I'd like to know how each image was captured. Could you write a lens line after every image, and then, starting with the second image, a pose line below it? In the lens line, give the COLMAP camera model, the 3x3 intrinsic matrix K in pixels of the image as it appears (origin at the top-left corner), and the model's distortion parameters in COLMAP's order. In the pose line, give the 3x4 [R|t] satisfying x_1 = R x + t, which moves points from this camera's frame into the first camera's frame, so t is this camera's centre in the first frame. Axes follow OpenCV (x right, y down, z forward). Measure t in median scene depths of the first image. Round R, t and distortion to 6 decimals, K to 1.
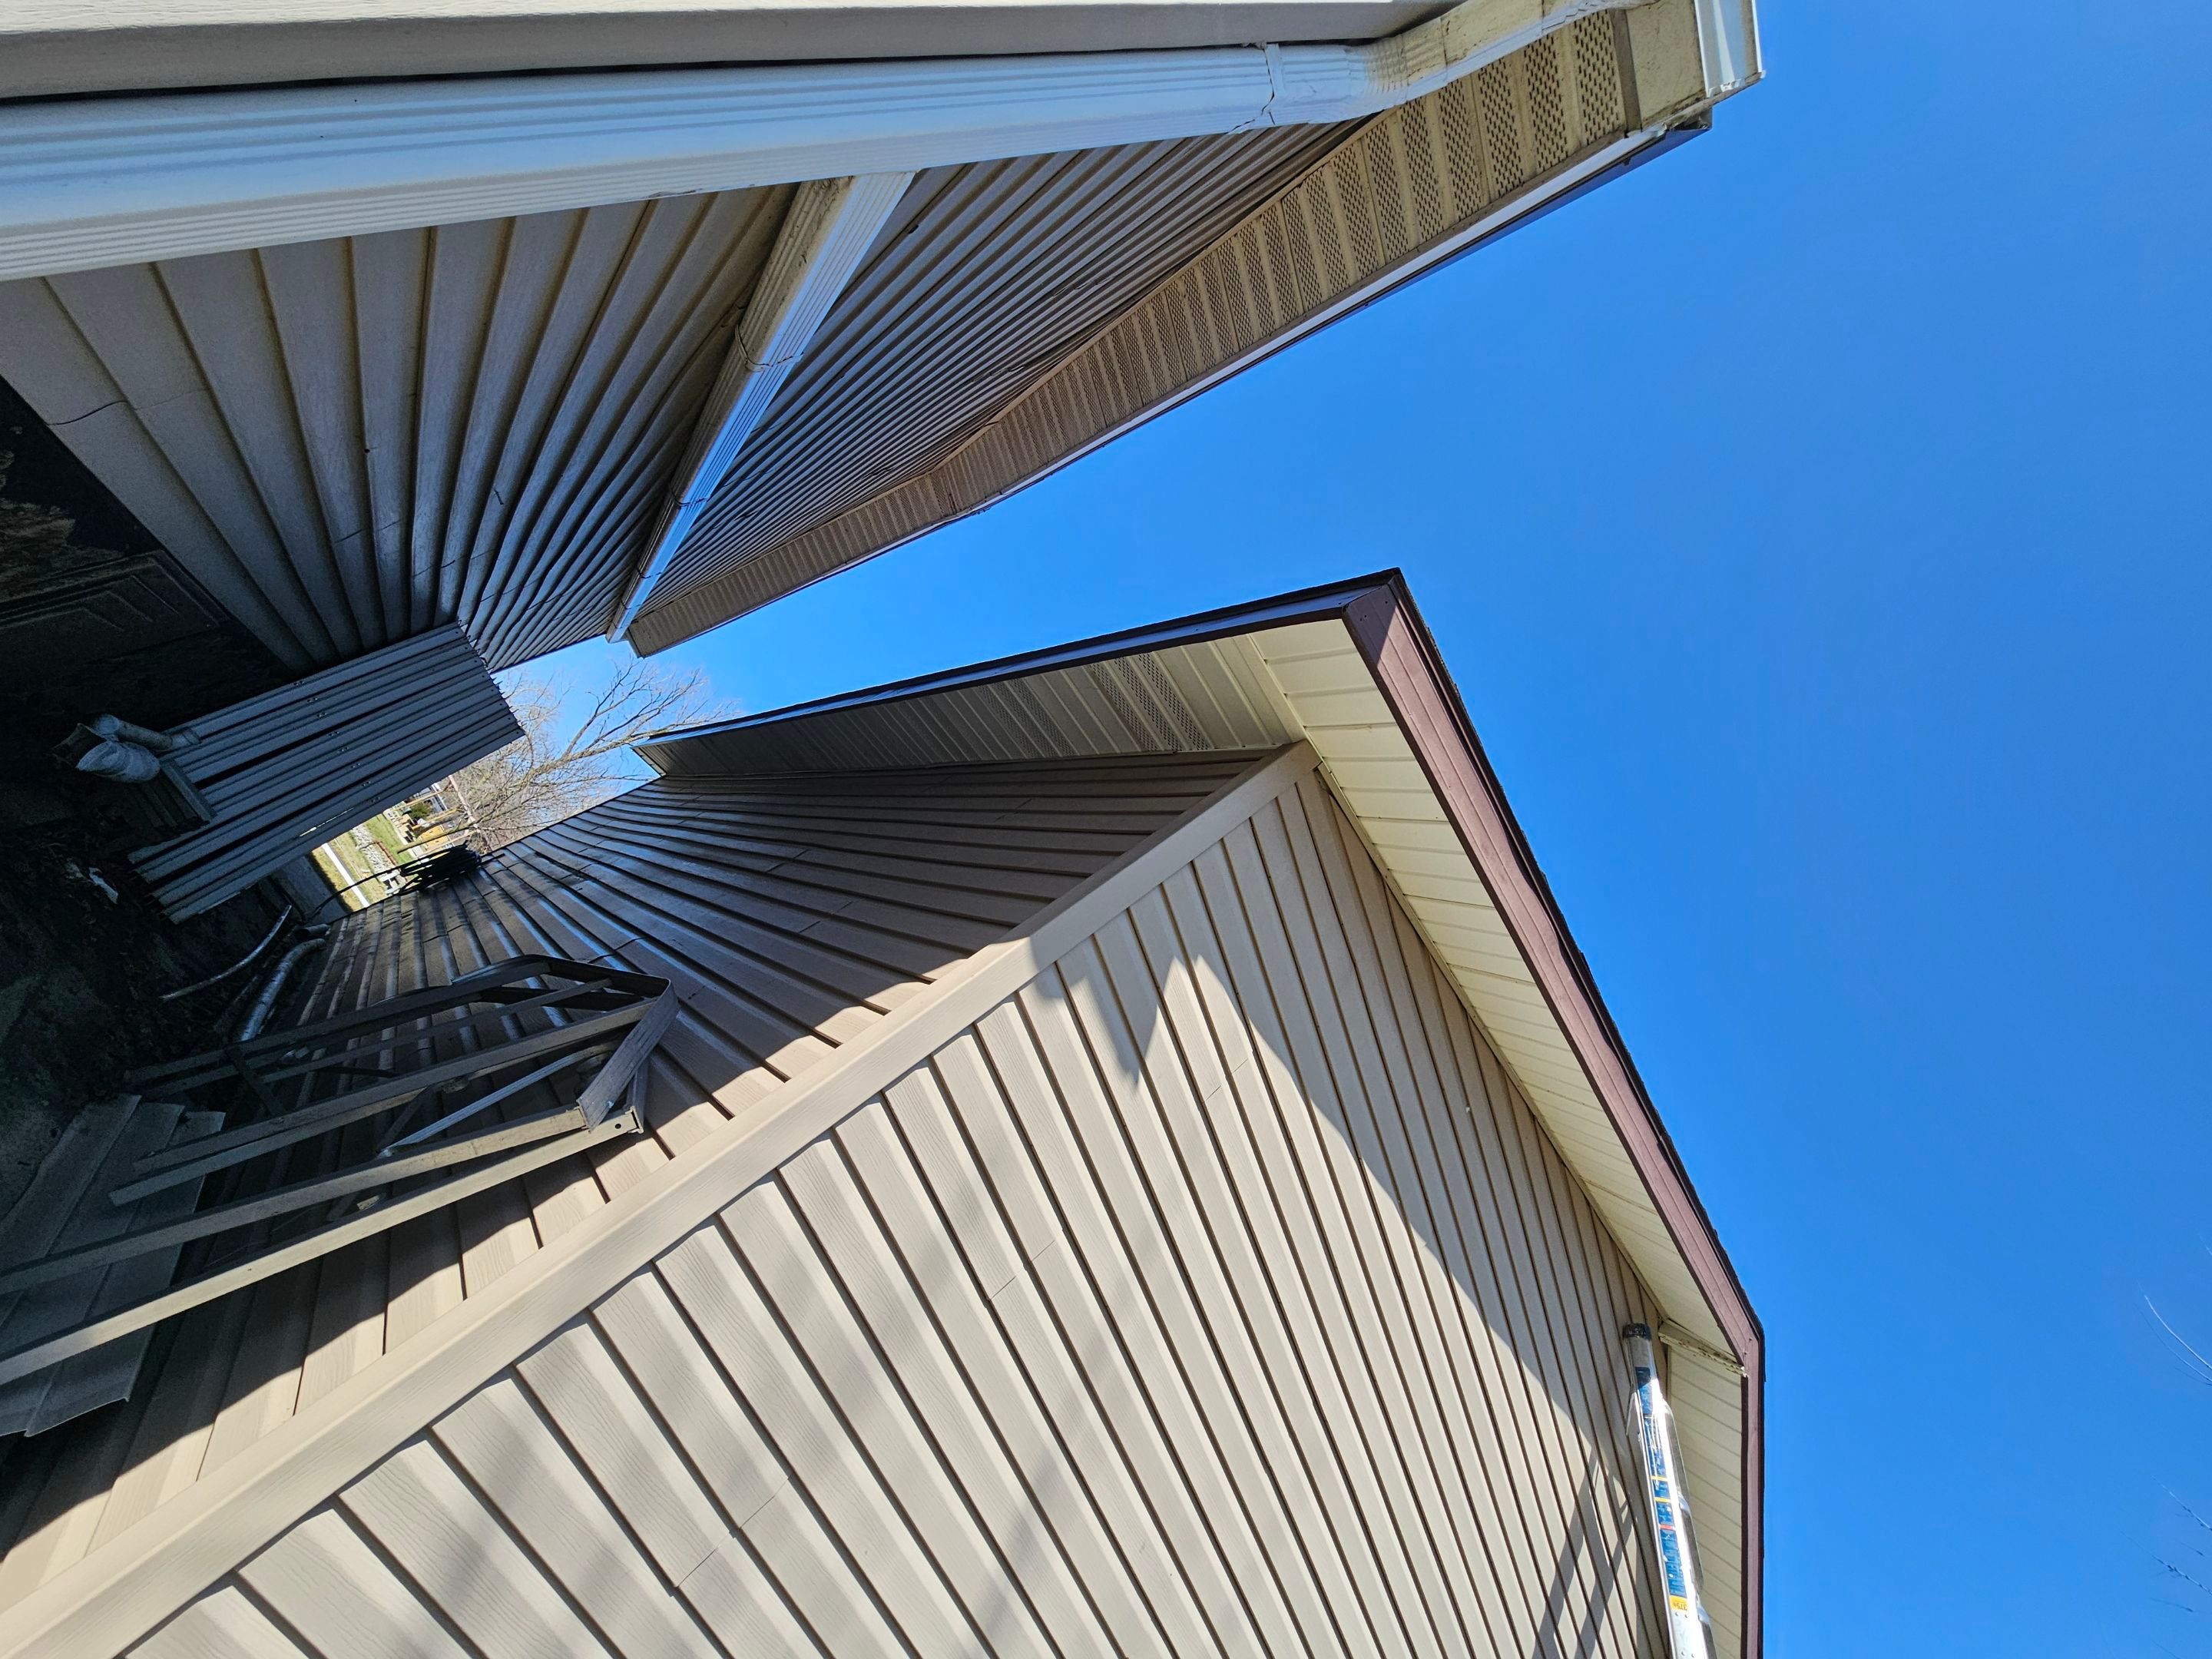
lens RADIAL K [[900.2, 0, 1110.1], [0, 900.2, 842.0], [0, 0, 1]] dist [-0.005903, 0.003083]
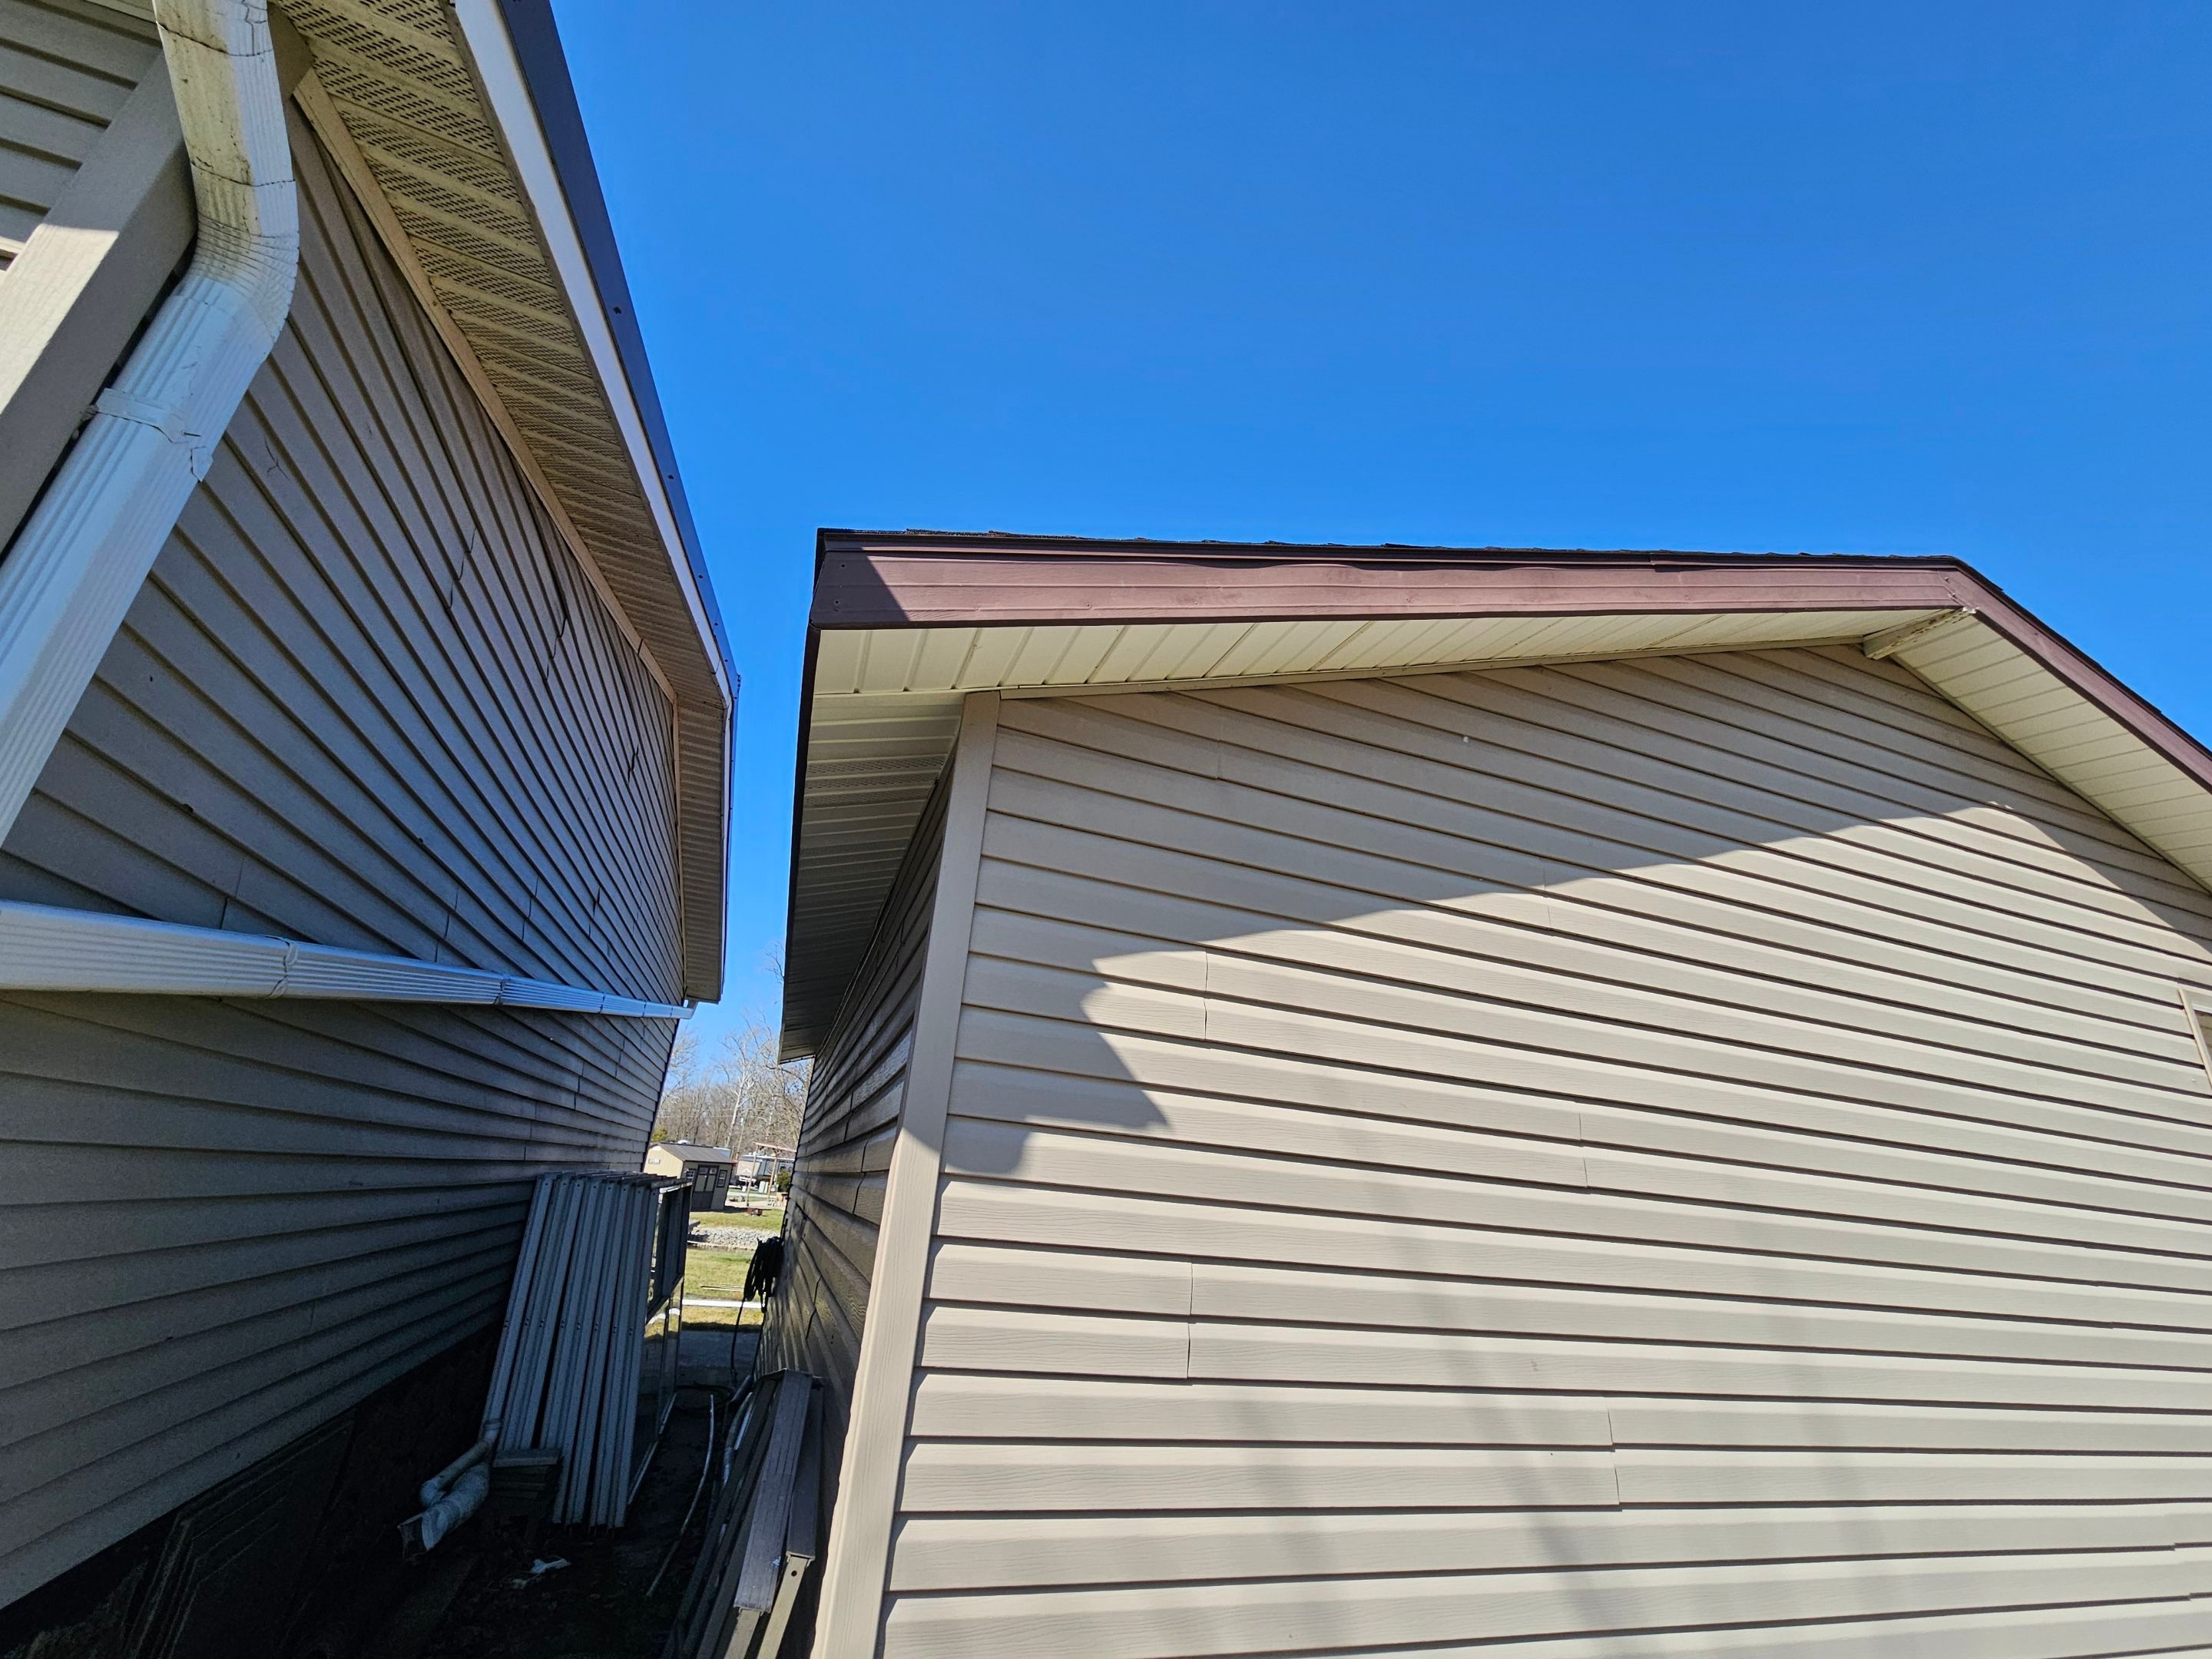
lens RADIAL K [[900.2, 0, 1110.4], [0, 900.2, 840.7], [0, 0, 1]] dist [-0.005903, 0.003083]
pose [[0.585033, -0.789790, -0.184302, 0.262724], [0.807376, 0.588661, 0.040275, 0.037519], [0.076682, -0.172363, 0.982044, 0.085254]]
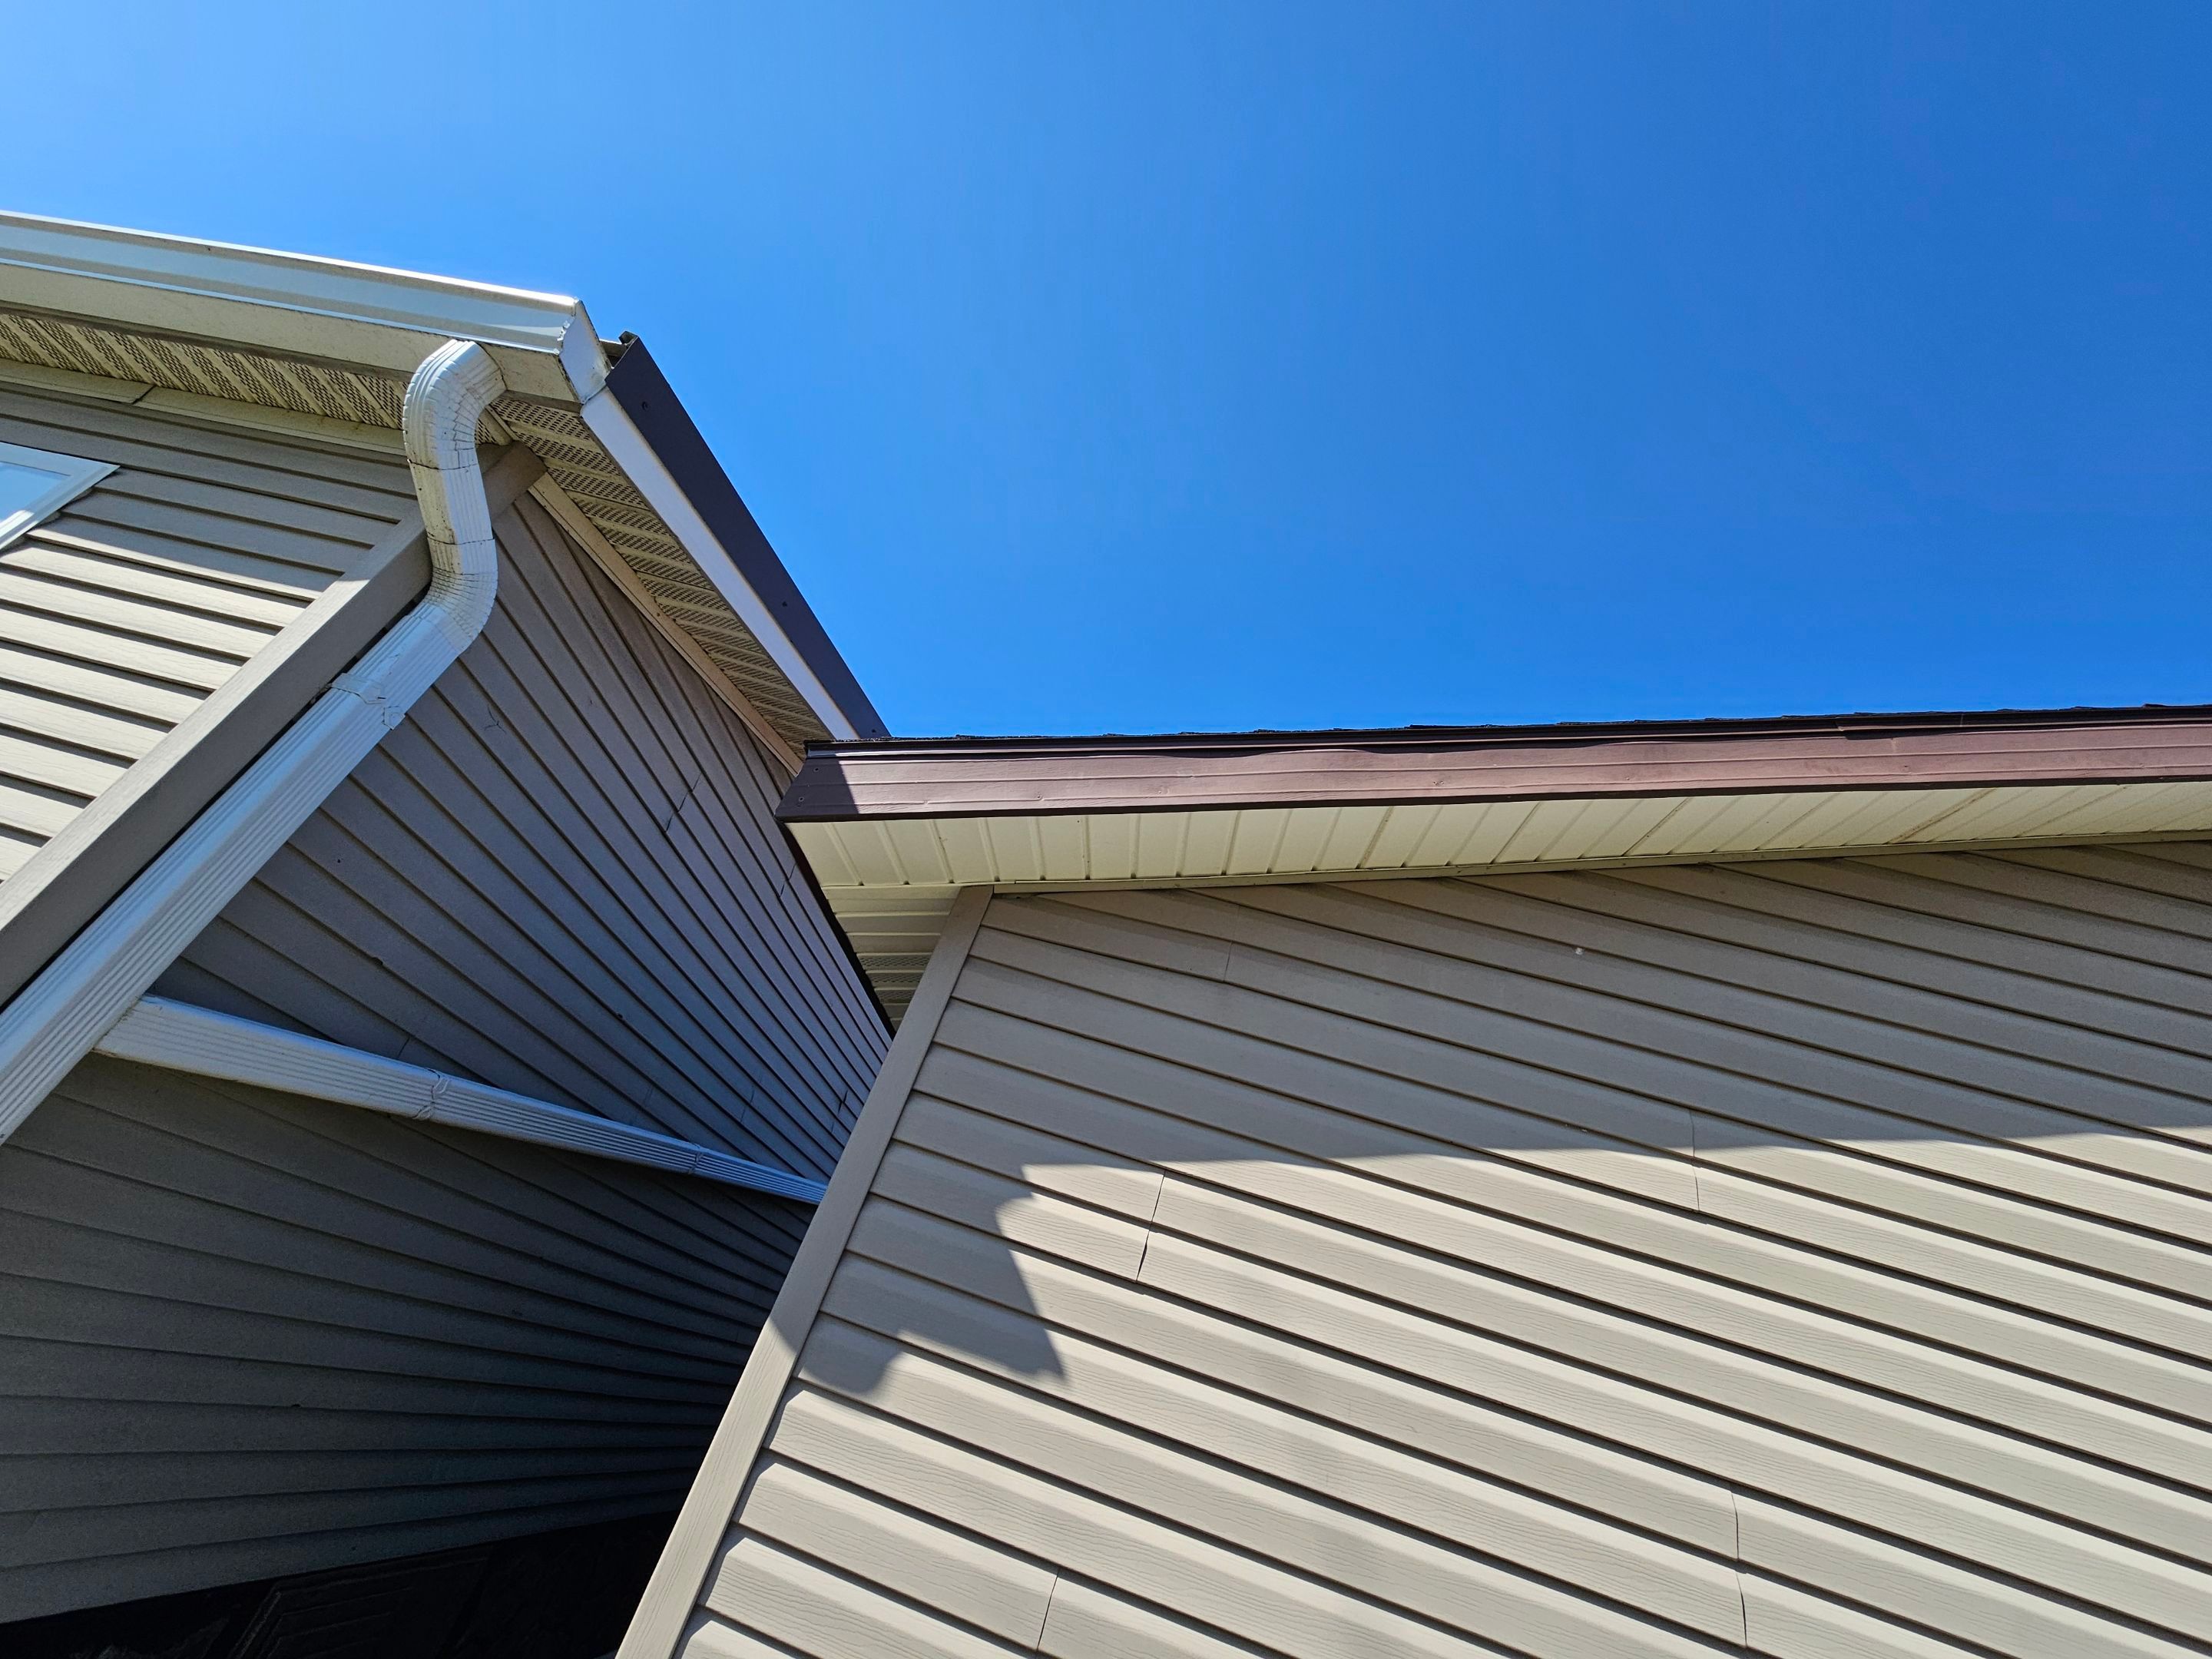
lens RADIAL K [[900.2, 0, 1110.7], [0, 900.2, 844.3], [0, 0, 1]] dist [-0.005903, 0.003083]
pose [[0.529515, -0.826498, -0.191087, 0.384894], [0.712866, 0.555642, -0.427884, 0.275059], [0.459821, 0.090351, 0.883403, 0.185994]]
